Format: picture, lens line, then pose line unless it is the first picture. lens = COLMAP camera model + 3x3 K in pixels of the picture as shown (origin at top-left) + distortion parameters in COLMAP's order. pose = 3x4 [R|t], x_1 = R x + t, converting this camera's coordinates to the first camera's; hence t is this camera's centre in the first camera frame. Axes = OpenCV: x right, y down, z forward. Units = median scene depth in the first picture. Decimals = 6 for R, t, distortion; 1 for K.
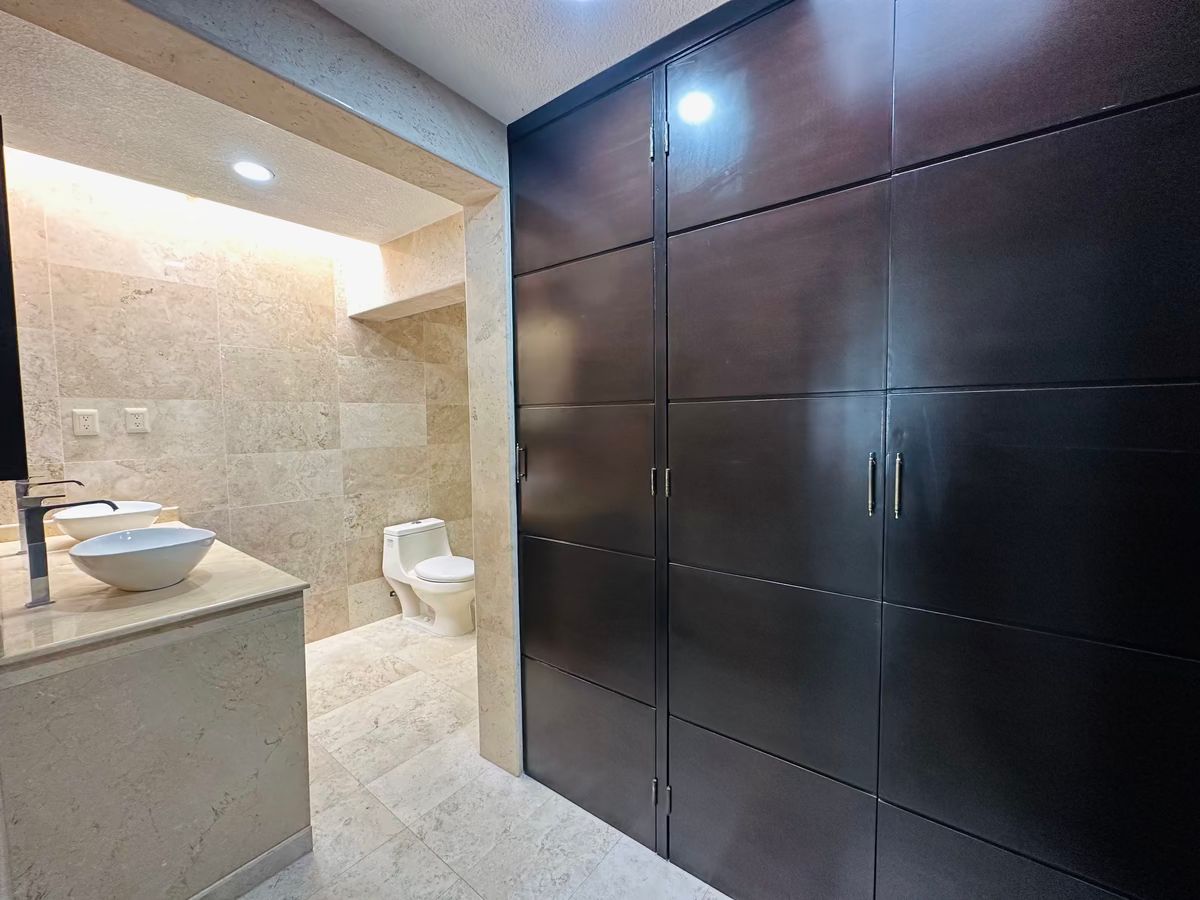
lens RADIAL K [[480.8, 0, 599.9], [0, 480.8, 450.1], [0, 0, 1]] dist [-0.001687, -0.000043]
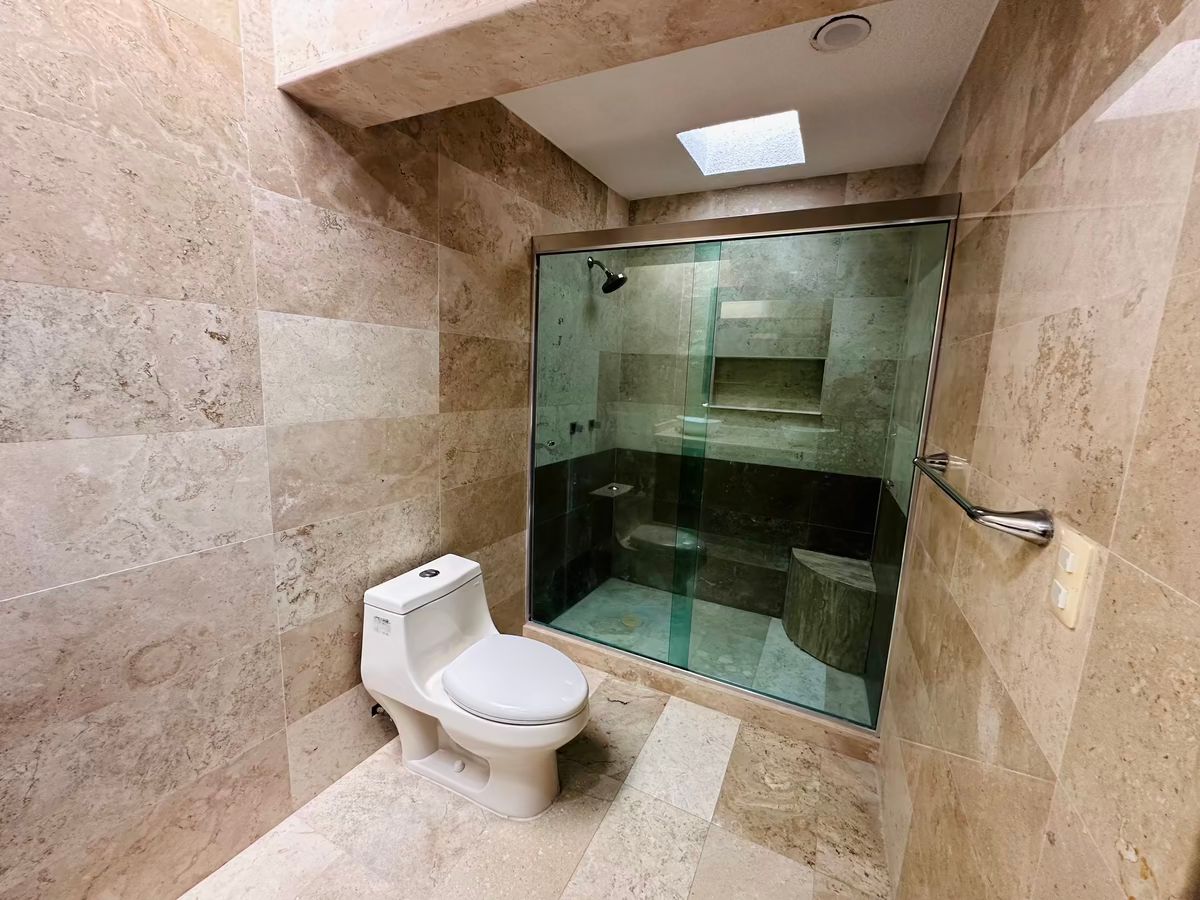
lens RADIAL K [[480.8, 0, 601.6], [0, 480.8, 449.3], [0, 0, 1]] dist [-0.001687, -0.000043]
pose [[0.977555, 0.021734, 0.209557, -0.329356], [-0.042994, 0.994313, 0.097436, -0.033585], [-0.206247, -0.104259, 0.972930, 0.516777]]
